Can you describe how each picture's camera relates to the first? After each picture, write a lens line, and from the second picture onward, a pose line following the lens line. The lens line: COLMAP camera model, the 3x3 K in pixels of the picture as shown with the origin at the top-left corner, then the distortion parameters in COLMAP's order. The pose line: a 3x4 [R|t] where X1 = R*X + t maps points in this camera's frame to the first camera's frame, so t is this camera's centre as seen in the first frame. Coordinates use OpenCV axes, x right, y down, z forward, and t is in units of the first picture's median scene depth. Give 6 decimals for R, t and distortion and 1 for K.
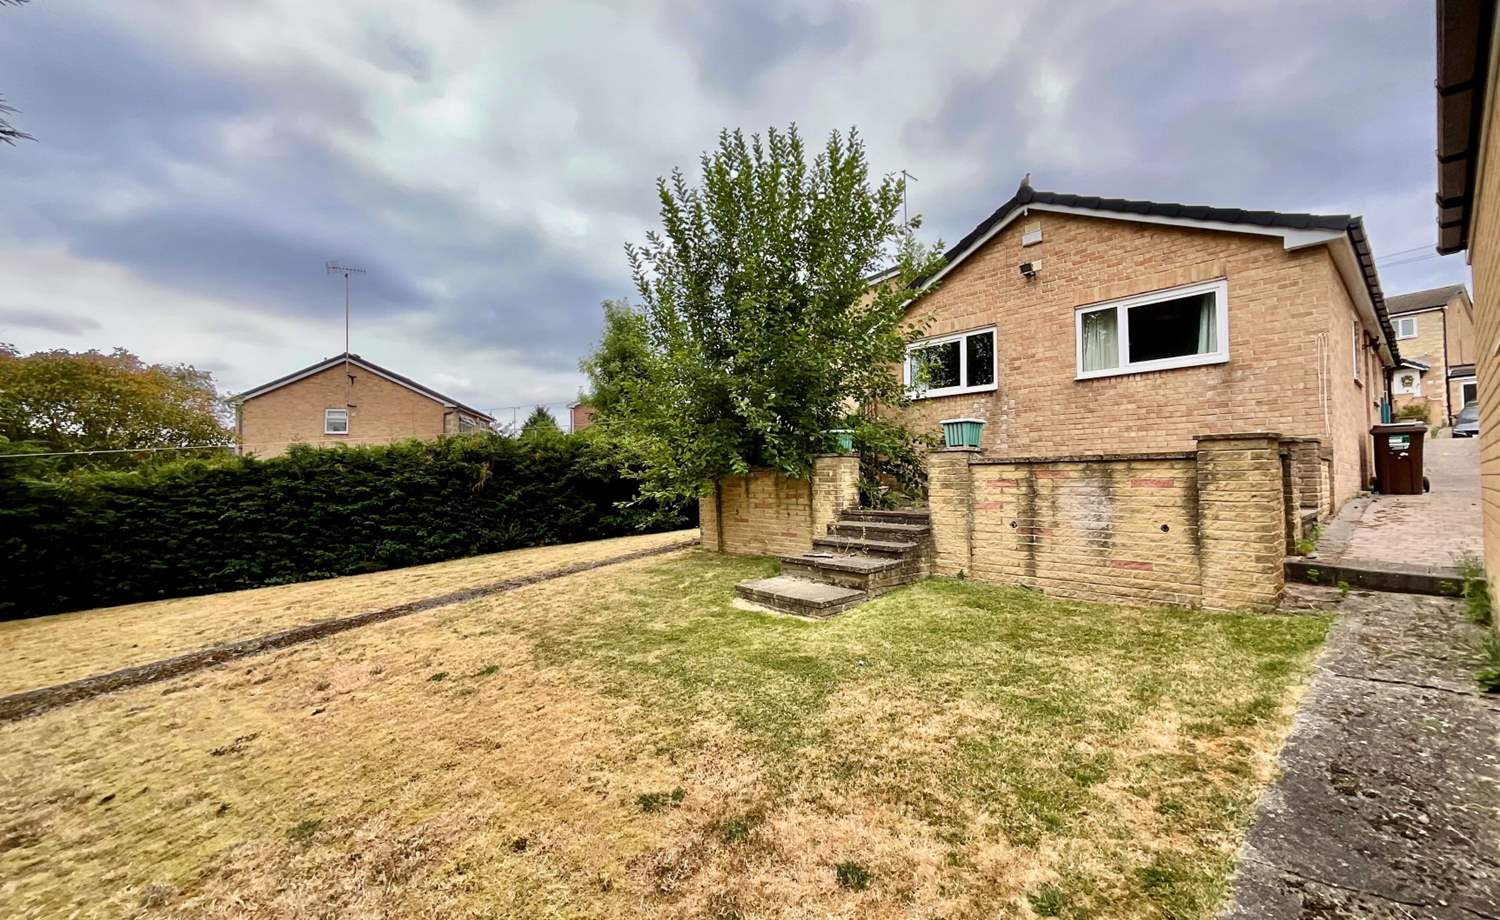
lens RADIAL K [[590.6, 0, 753.7], [0, 590.6, 455.8], [0, 0, 1]] dist [-0.000399, 0.000052]
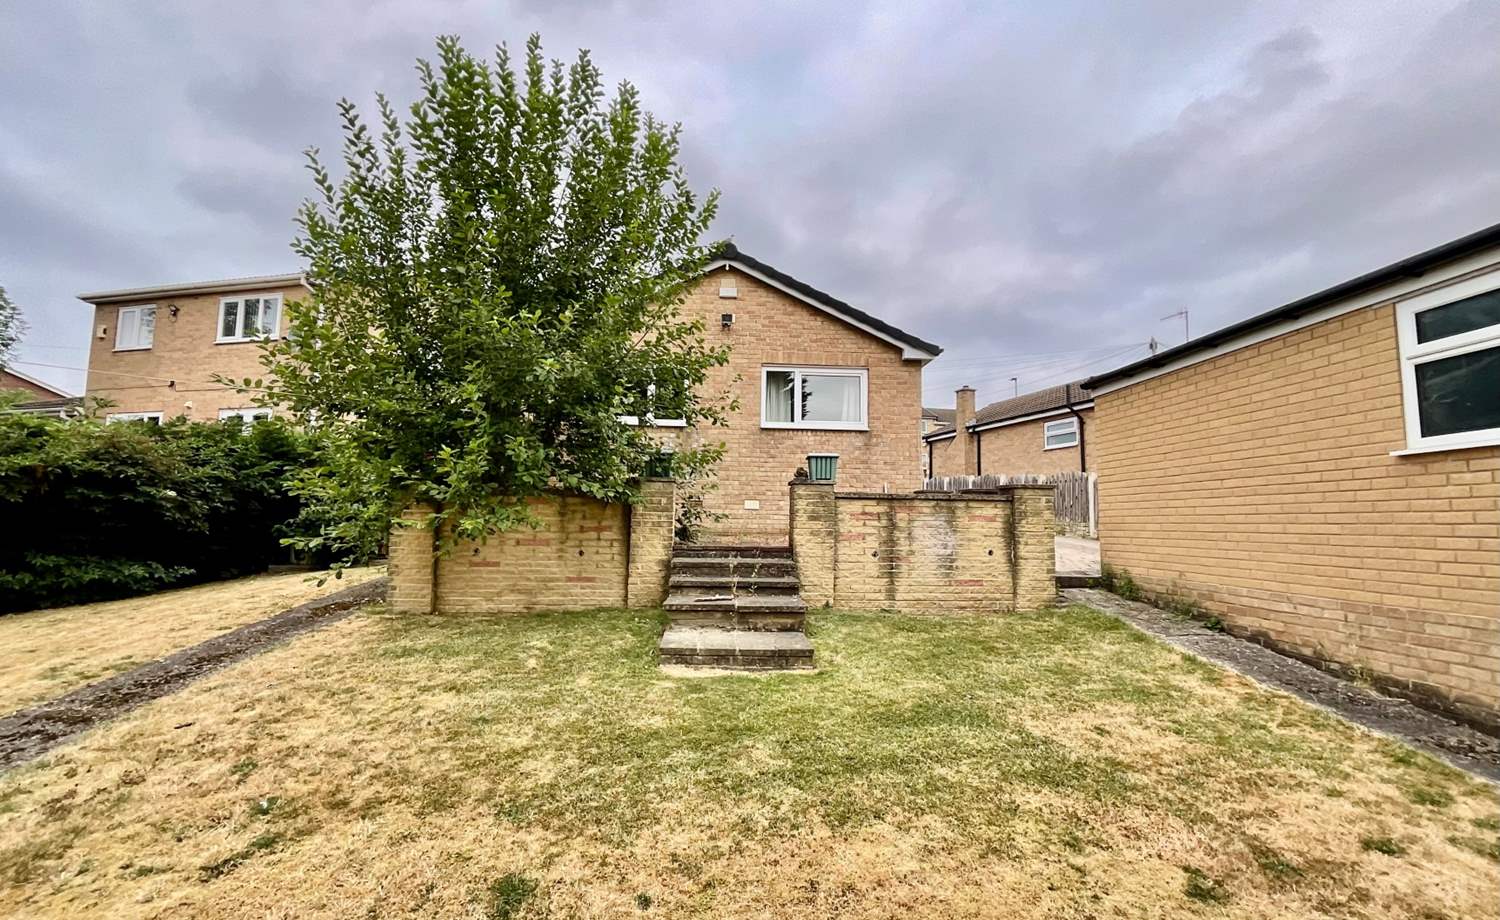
lens RADIAL K [[619.3, 0, 750.0], [0, 619.3, 460.0], [0, 0, 1]] dist [0.000613, -0.000009]
pose [[0.633129, 0.093511, 0.768377, -0.598250], [-0.050843, 0.995556, -0.079265, 0.043836], [-0.772375, 0.011119, 0.635070, 0.437178]]
